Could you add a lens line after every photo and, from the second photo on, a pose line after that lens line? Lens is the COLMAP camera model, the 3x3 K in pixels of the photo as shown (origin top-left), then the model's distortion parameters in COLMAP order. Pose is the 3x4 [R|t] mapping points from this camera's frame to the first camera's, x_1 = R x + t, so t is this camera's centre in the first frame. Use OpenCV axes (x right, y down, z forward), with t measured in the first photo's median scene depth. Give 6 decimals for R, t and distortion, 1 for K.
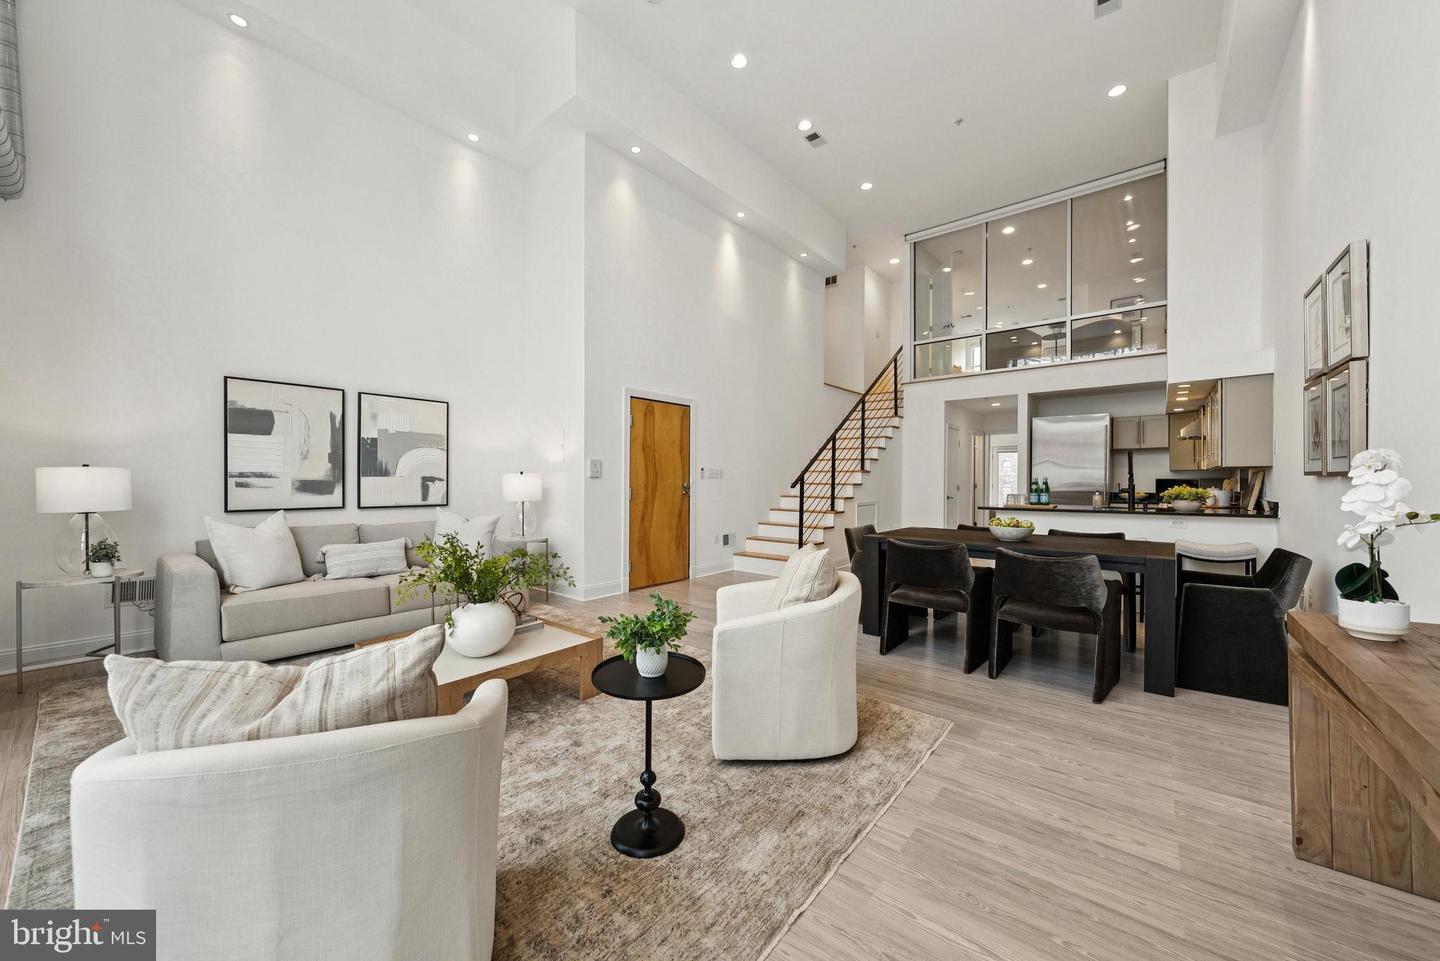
lens RADIAL K [[531.3, 0, 715.4], [0, 531.3, 484.1], [0, 0, 1]] dist [-0.000967, -0.000061]
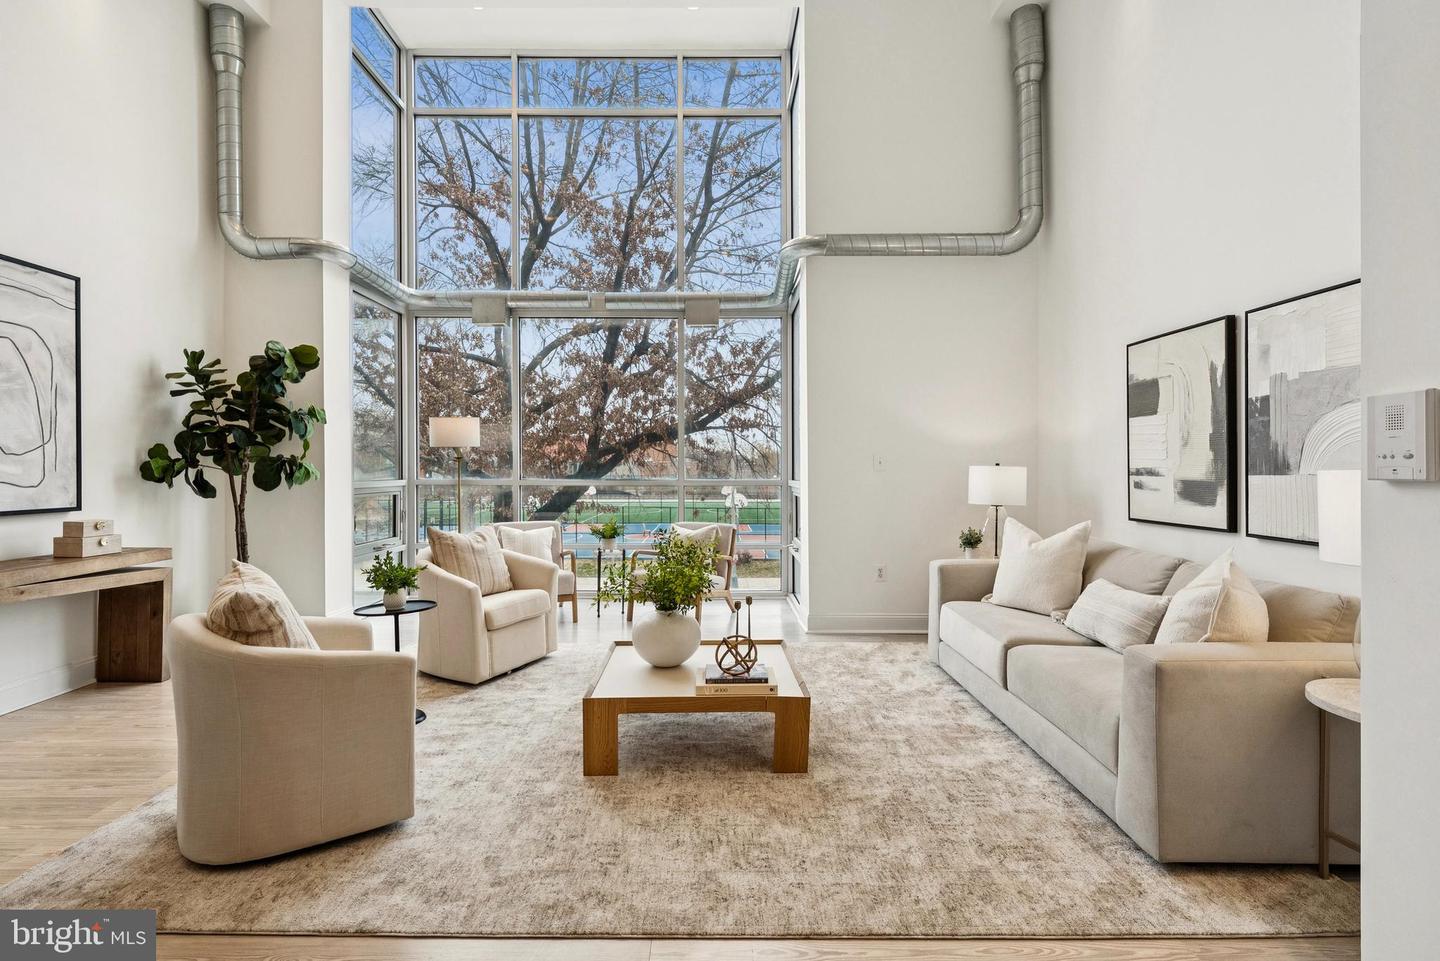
lens RADIAL K [[681.3, 0, 706.5], [0, 681.3, 477.5], [0, 0, 1]] dist [0.002255, -0.000282]
pose [[-0.775353, 0.006536, -0.631494, 0.131698], [-0.007398, 0.999784, 0.019431, -0.016855], [0.631485, 0.019738, -0.775137, 0.975827]]
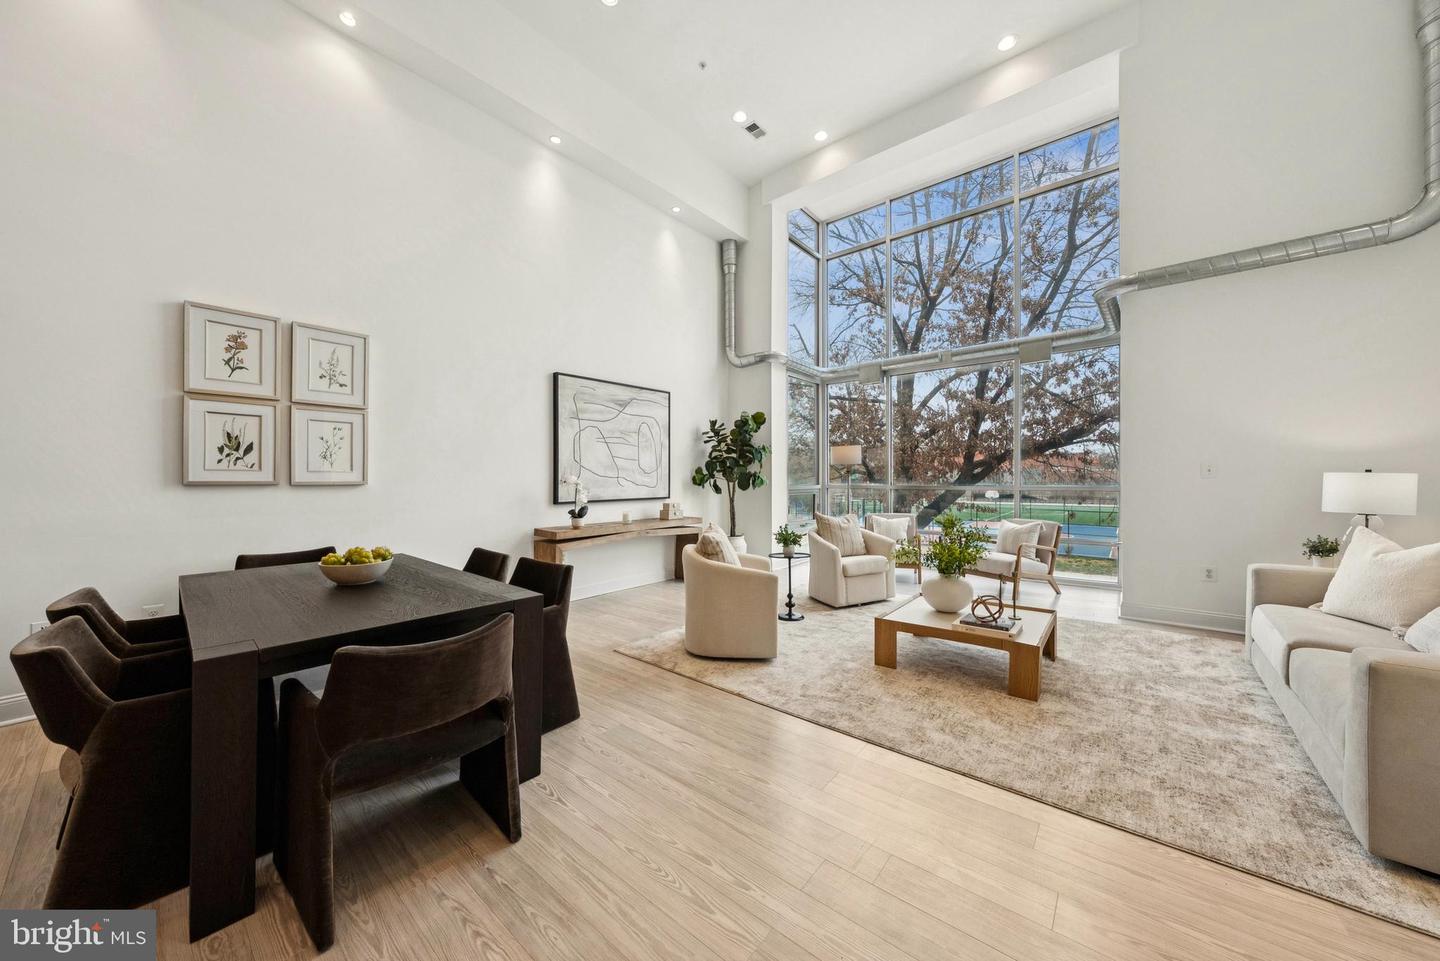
lens RADIAL K [[491.5, 0, 713.0], [0, 491.5, 483.3], [0, 0, 1]] dist [-0.003882, 0.000042]
pose [[-0.999835, 0.004926, 0.017457, 0.071758], [0.005233, 0.999831, 0.017620, -0.017640], [-0.017367, 0.017709, -0.999692, 1.125006]]
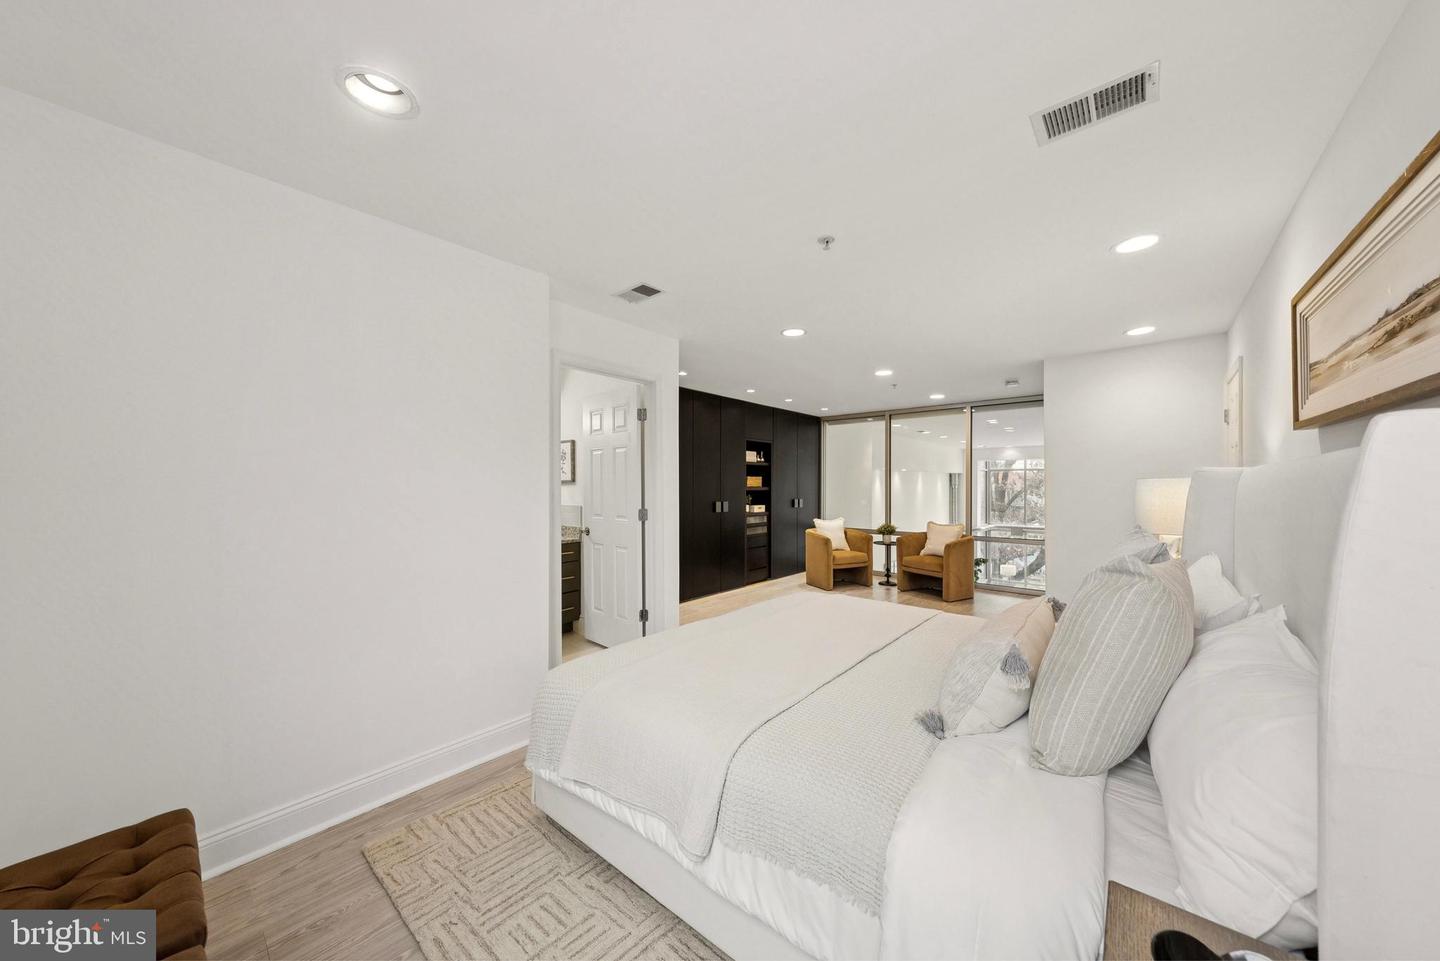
lens RADIAL K [[491.5, 0, 713.0], [0, 491.5, 483.3], [0, 0, 1]] dist [-0.003882, 0.000042]
pose [[-0.999708, -0.000350, 0.024172, 1.328999], [-0.000149, 0.999965, 0.008314, -0.571591], [-0.024174, 0.008308, -0.999673, 2.638327]]
